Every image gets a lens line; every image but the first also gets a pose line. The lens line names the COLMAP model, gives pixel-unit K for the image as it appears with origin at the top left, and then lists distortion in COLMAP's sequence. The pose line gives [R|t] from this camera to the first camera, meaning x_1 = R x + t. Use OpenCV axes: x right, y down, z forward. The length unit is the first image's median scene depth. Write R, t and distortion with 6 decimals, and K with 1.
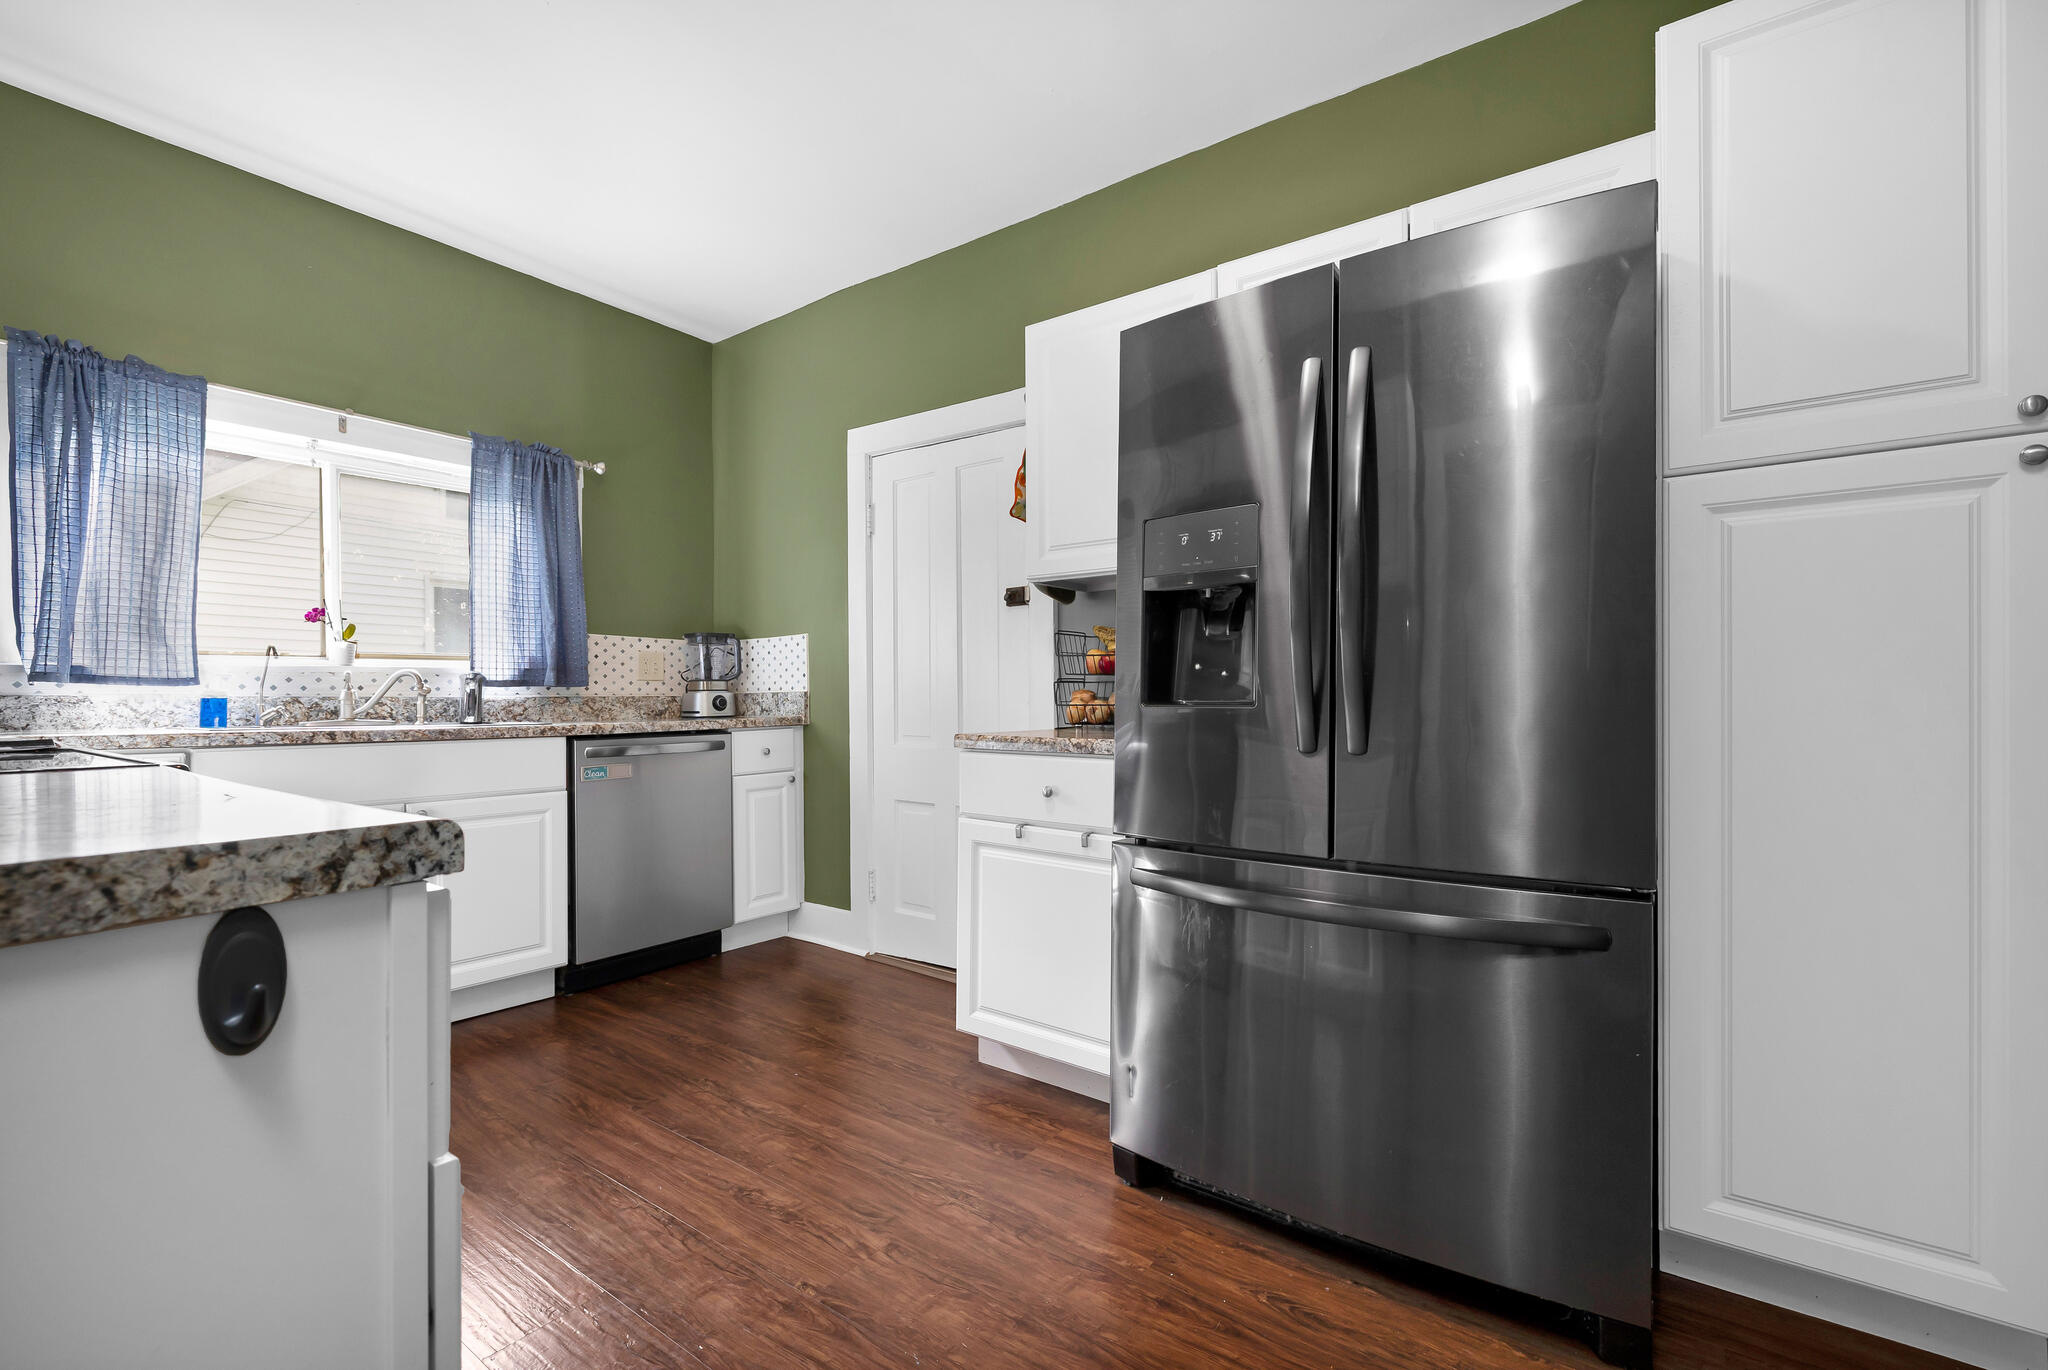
lens RADIAL K [[869.0, 0, 1034.4], [0, 869.0, 701.9], [0, 0, 1]] dist [-0.002291, 0.001007]
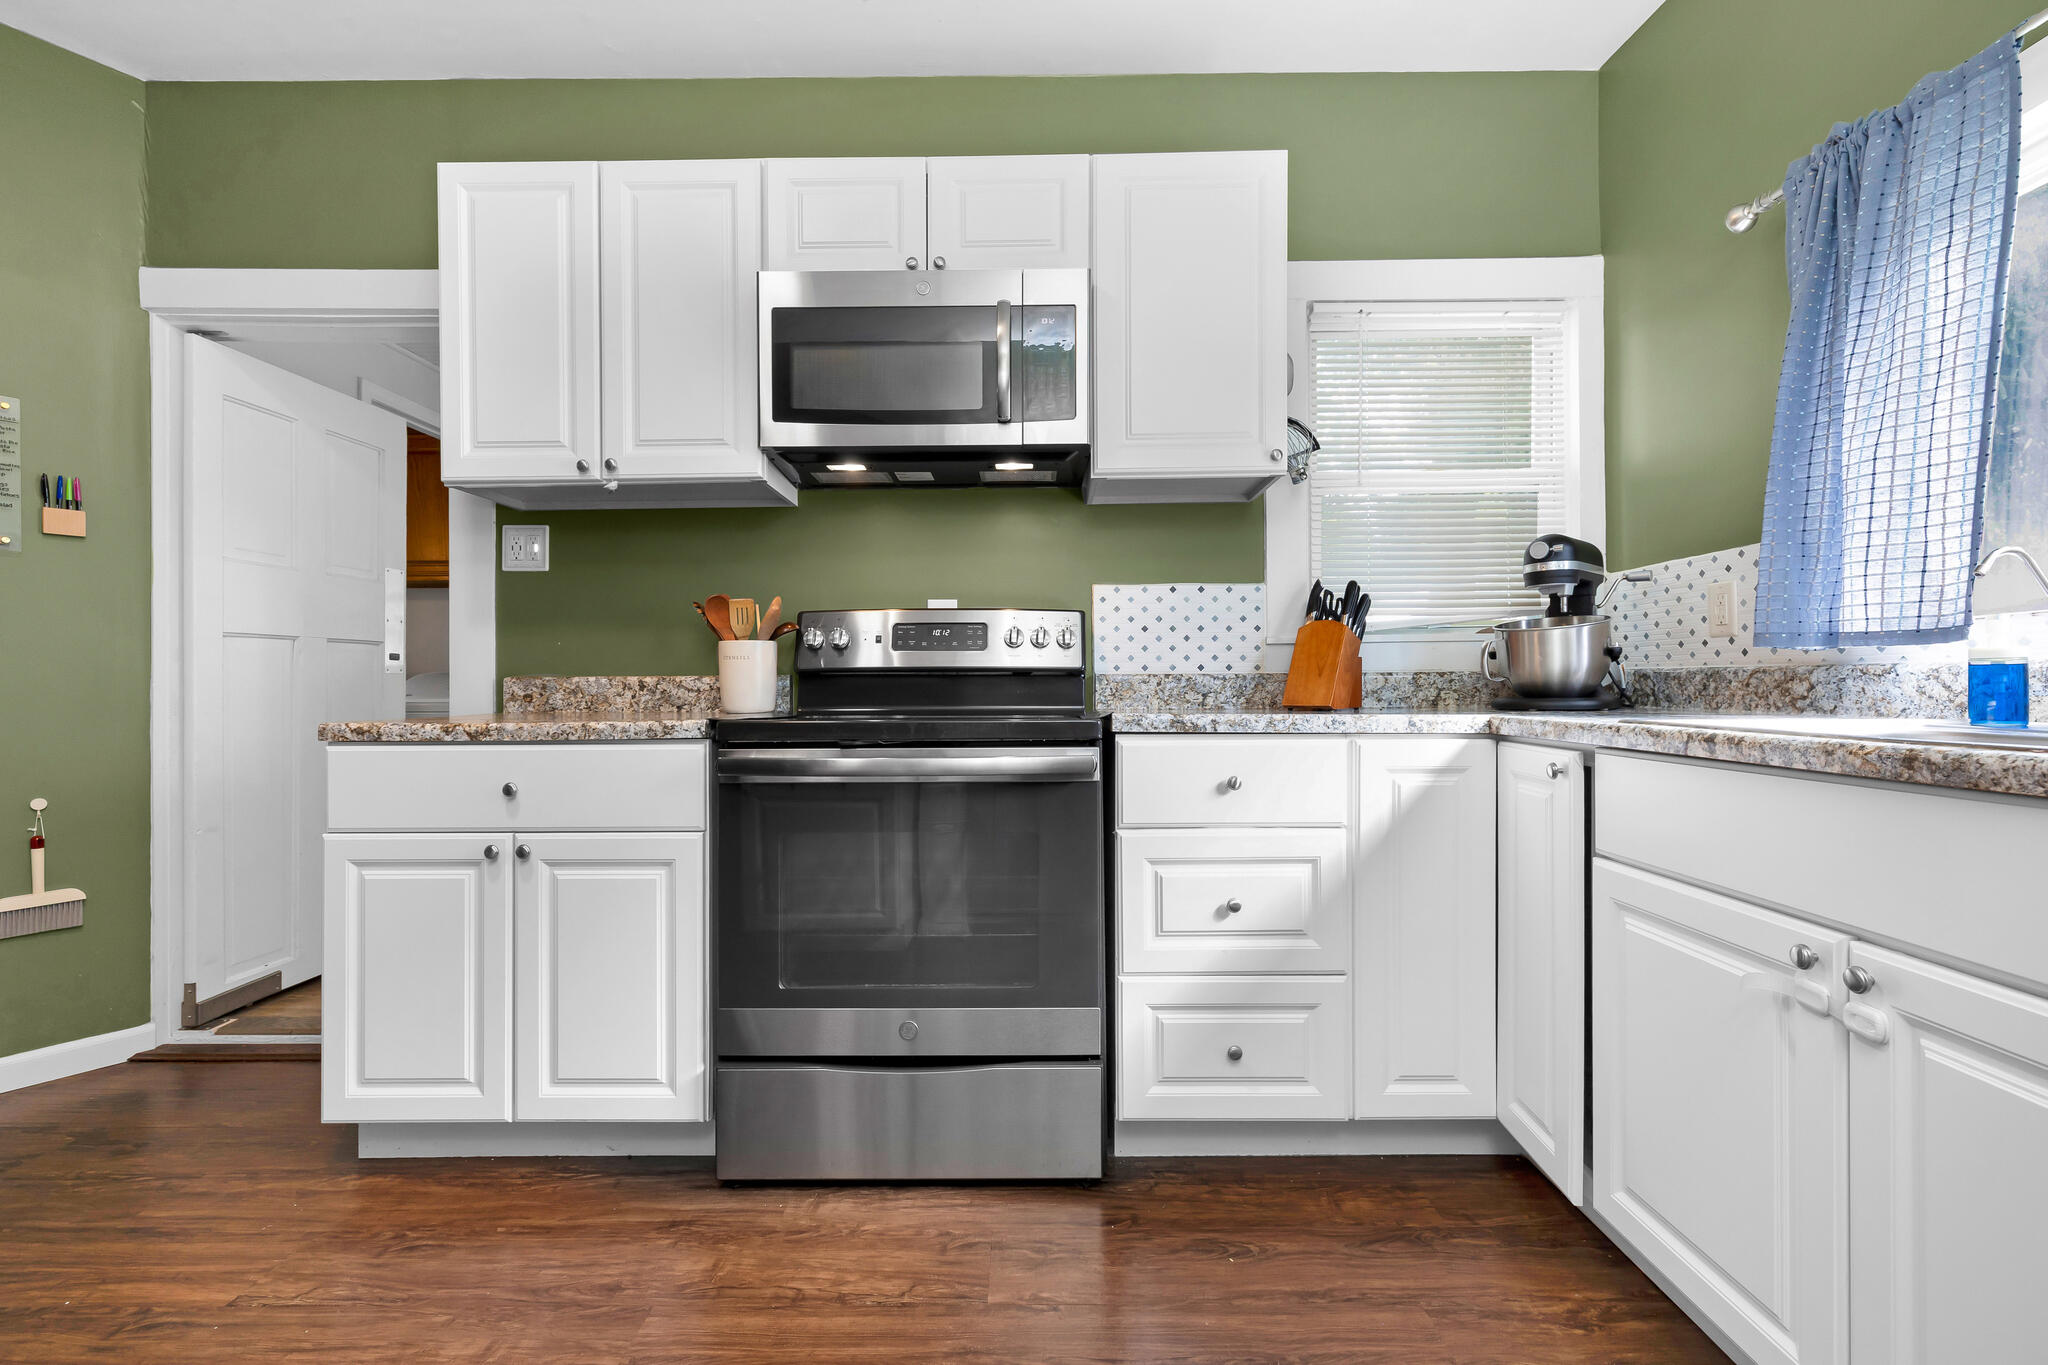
lens RADIAL K [[869.0, 0, 1026.1], [0, 869.0, 681.0], [0, 0, 1]] dist [-0.002291, 0.001007]
pose [[-0.816840, 0.004295, -0.576848, -0.172721], [0.007269, 0.999970, -0.002848, 0.001721], [0.576818, -0.006519, -0.816847, 0.914969]]
